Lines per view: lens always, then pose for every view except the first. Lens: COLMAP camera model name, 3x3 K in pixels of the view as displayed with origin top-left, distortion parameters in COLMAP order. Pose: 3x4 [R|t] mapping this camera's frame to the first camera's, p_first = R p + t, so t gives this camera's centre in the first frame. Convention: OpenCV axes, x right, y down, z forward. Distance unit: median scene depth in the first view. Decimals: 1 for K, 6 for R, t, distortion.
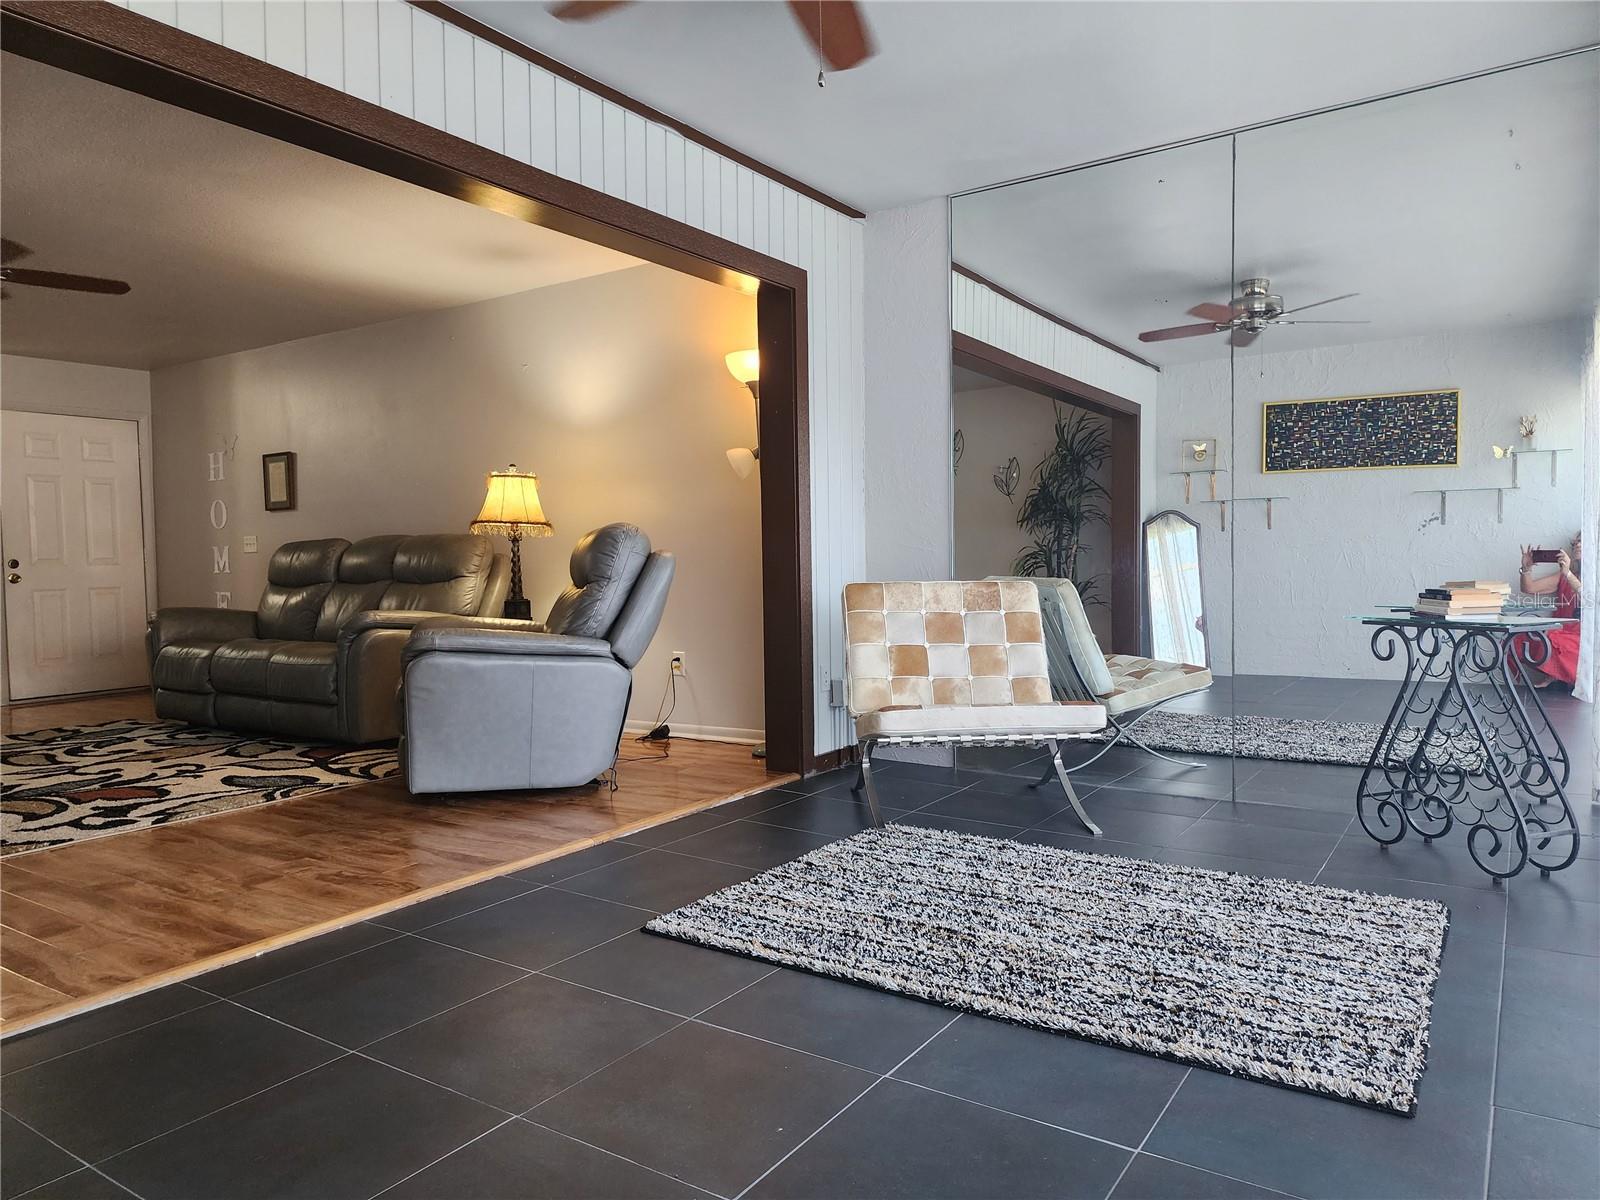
lens RADIAL K [[1073.5, 0, 820.4], [0, 1073.5, 585.5], [0, 0, 1]] dist [0.072213, -0.057731]
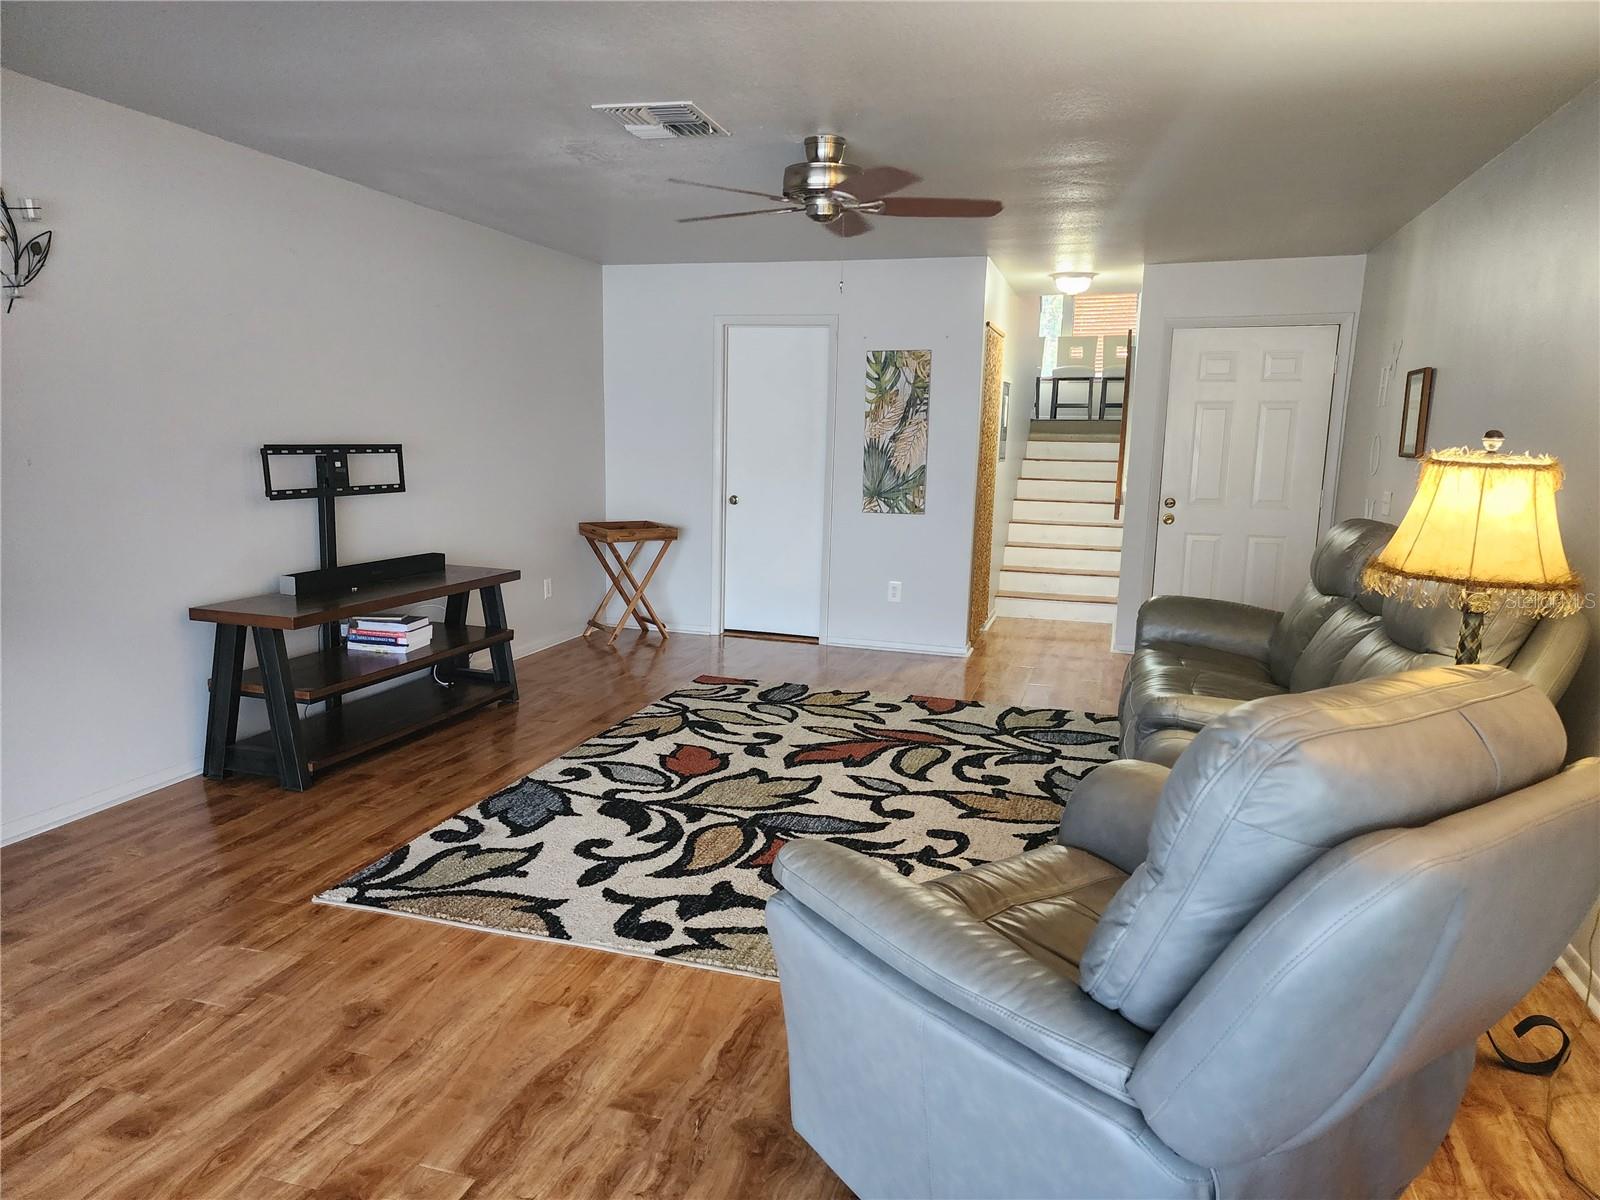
lens RADIAL K [[1073.5, 0, 803.7], [0, 1073.5, 605.4], [0, 0, 1]] dist [0.072213, -0.057731]
pose [[0.279395, 0.180160, -0.943123, 0.050568], [-0.050110, 0.983637, 0.173055, -0.106128], [0.958868, -0.001090, 0.283851, 0.637709]]
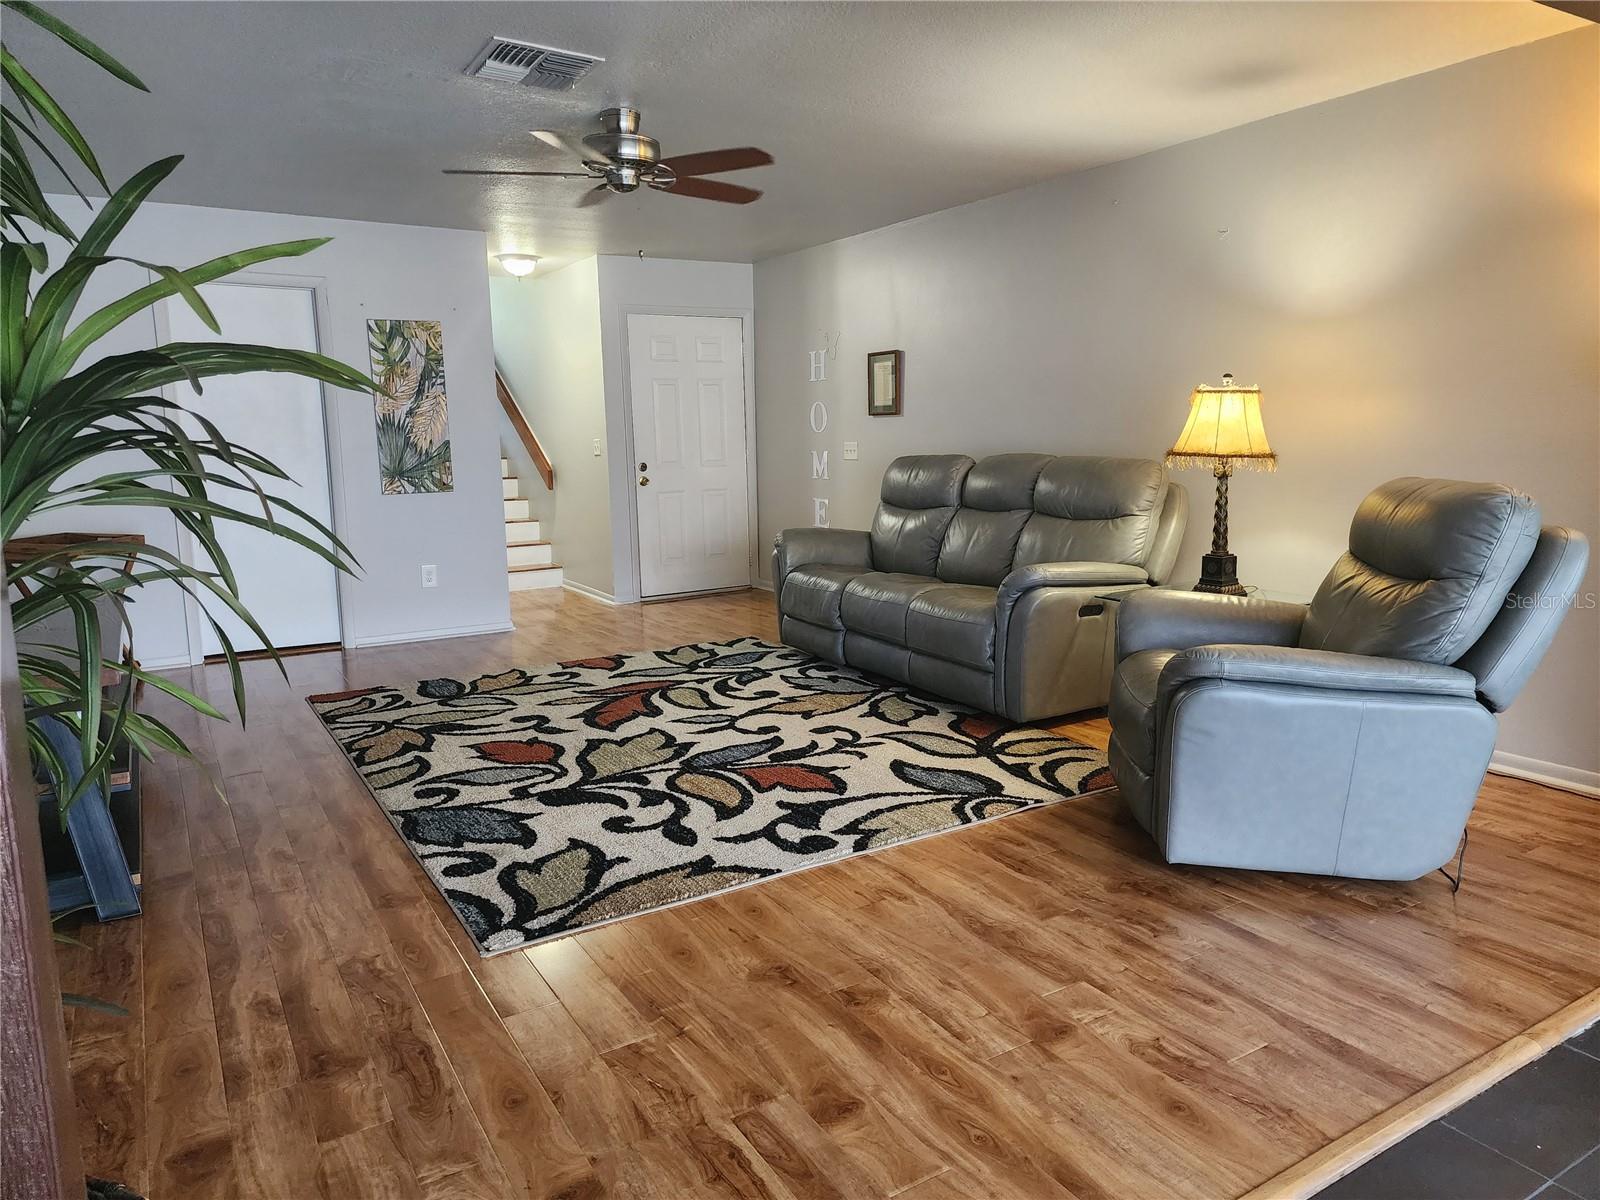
lens RADIAL K [[1073.5, 0, 823.9], [0, 1073.5, 585.1], [0, 0, 1]] dist [0.072213, -0.057731]
pose [[0.910932, 0.065381, -0.407342, -0.224063], [-0.011293, 0.990944, 0.133799, -0.064887], [0.412401, -0.117282, 0.903421, 0.199754]]
